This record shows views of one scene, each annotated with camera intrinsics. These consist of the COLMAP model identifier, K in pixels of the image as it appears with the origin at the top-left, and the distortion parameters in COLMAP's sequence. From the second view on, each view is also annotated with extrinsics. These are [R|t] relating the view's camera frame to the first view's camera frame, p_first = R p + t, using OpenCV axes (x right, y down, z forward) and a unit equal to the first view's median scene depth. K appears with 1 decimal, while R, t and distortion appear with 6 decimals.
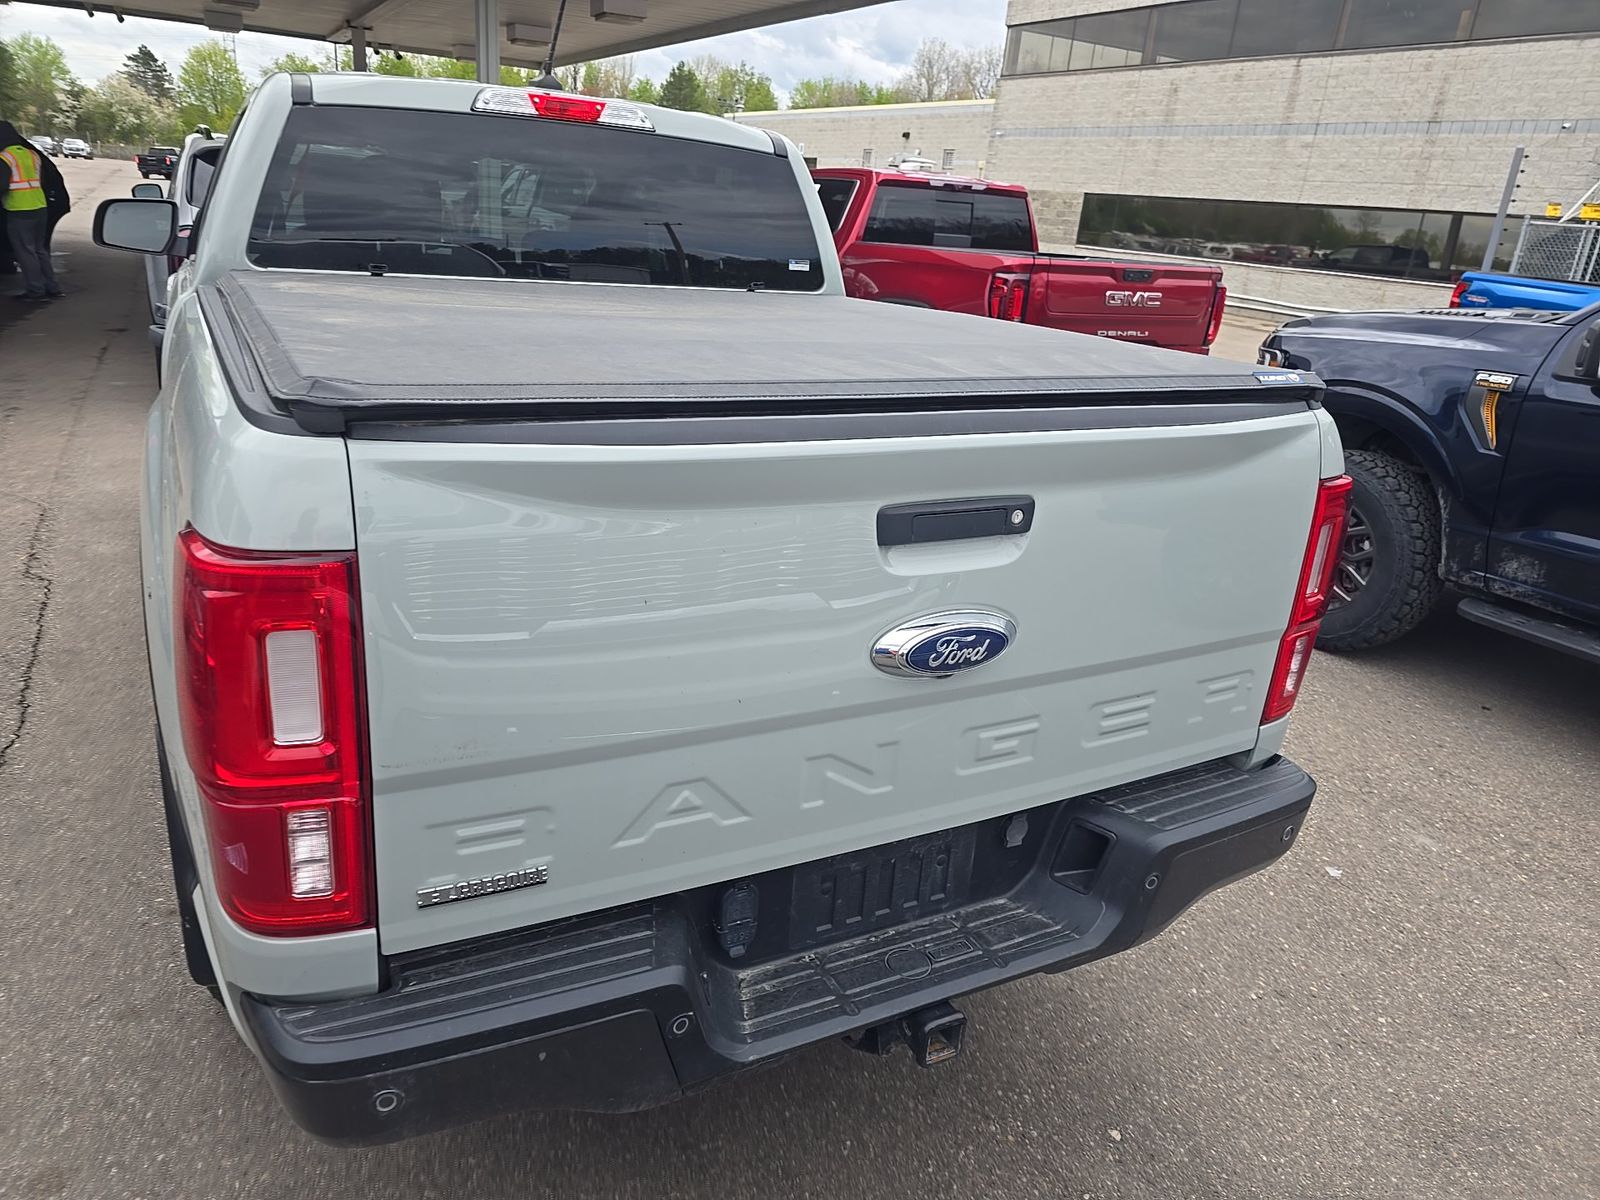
lens RADIAL K [[1106.7, 0, 793.9], [0, 1106.7, 591.5], [0, 0, 1]] dist [0.068030, -0.058584]
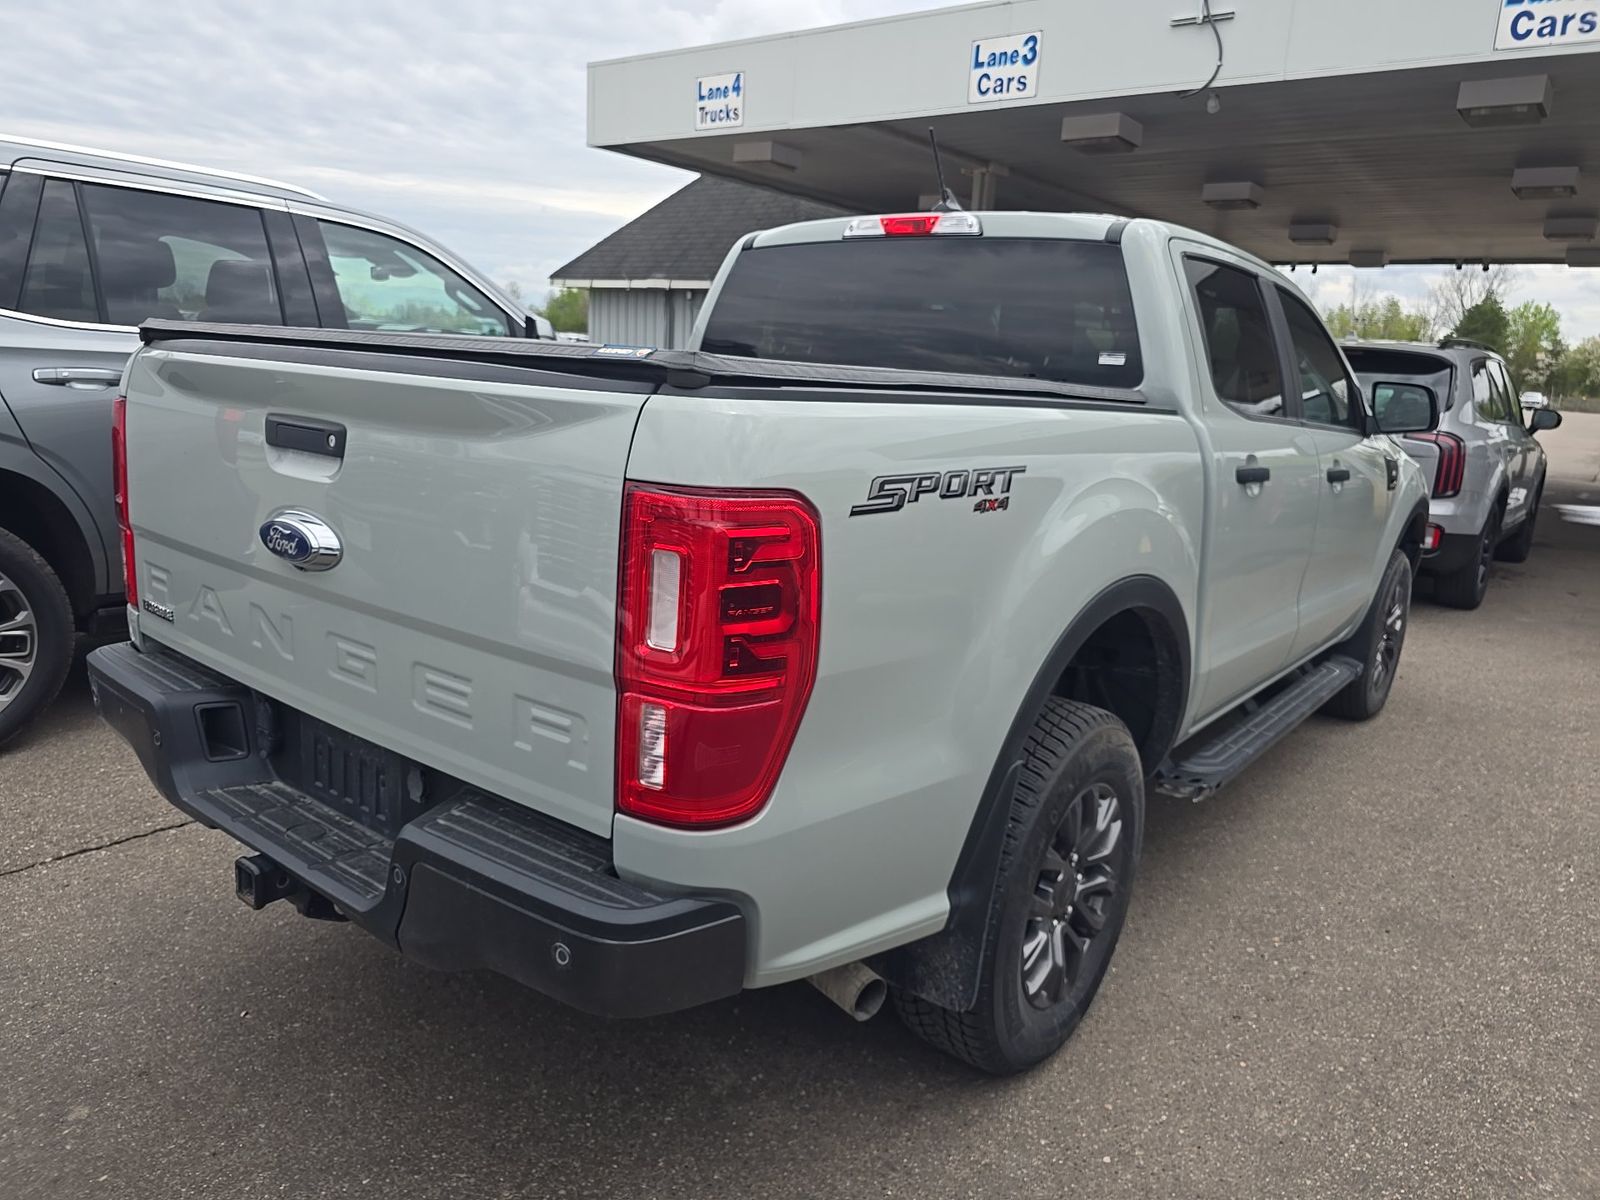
lens RADIAL K [[1098.3, 0, 803.3], [0, 1098.3, 574.9], [0, 0, 1]] dist [-0.000374, -0.001377]
pose [[0.406874, 0.127571, -0.904532, 0.957835], [-0.324947, 0.945646, -0.012797, -0.053019], [0.853735, 0.299131, 0.426213, 0.640773]]
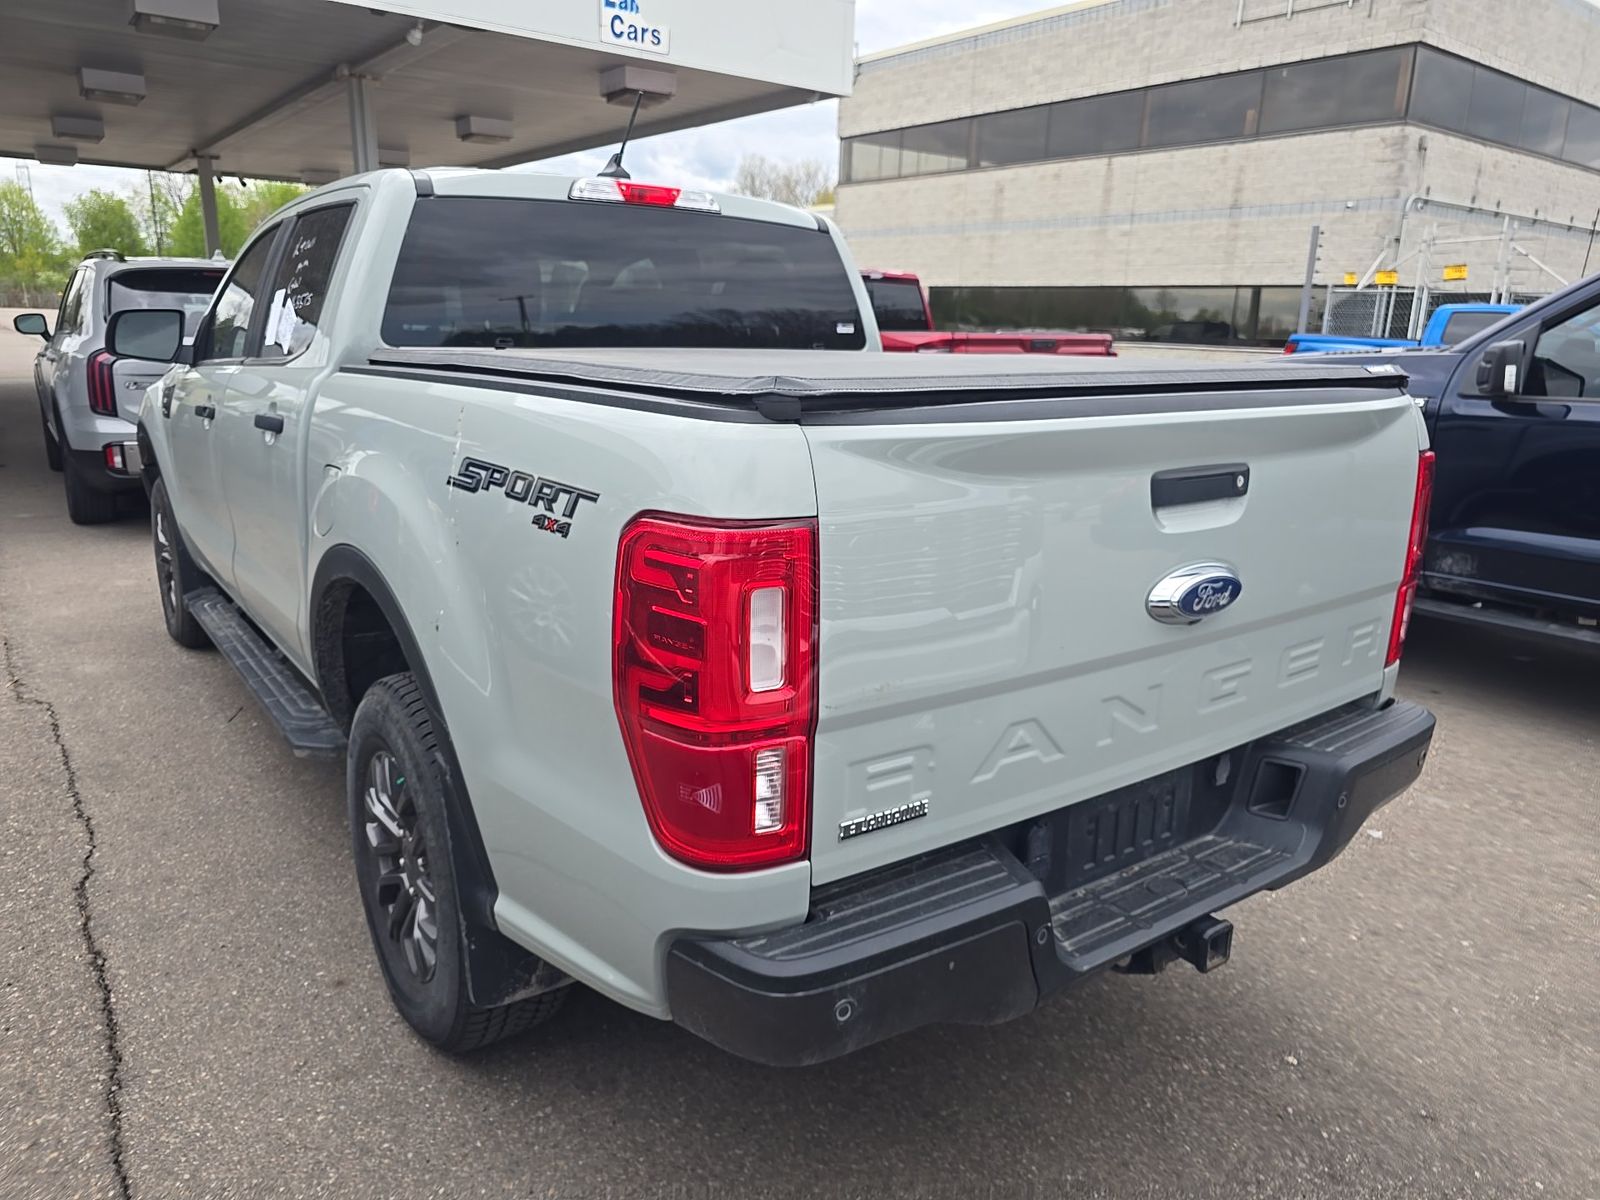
lens RADIAL K [[1103.2, 0, 800.0], [0, 1103.2, 600.0], [0, 0, 1]] dist [0.065207, -0.056866]
pose [[0.988838, -0.083843, 0.123169, -0.277213], [0.093116, 0.993081, -0.071555, 0.065341], [-0.116317, 0.082225, 0.989803, -0.071948]]
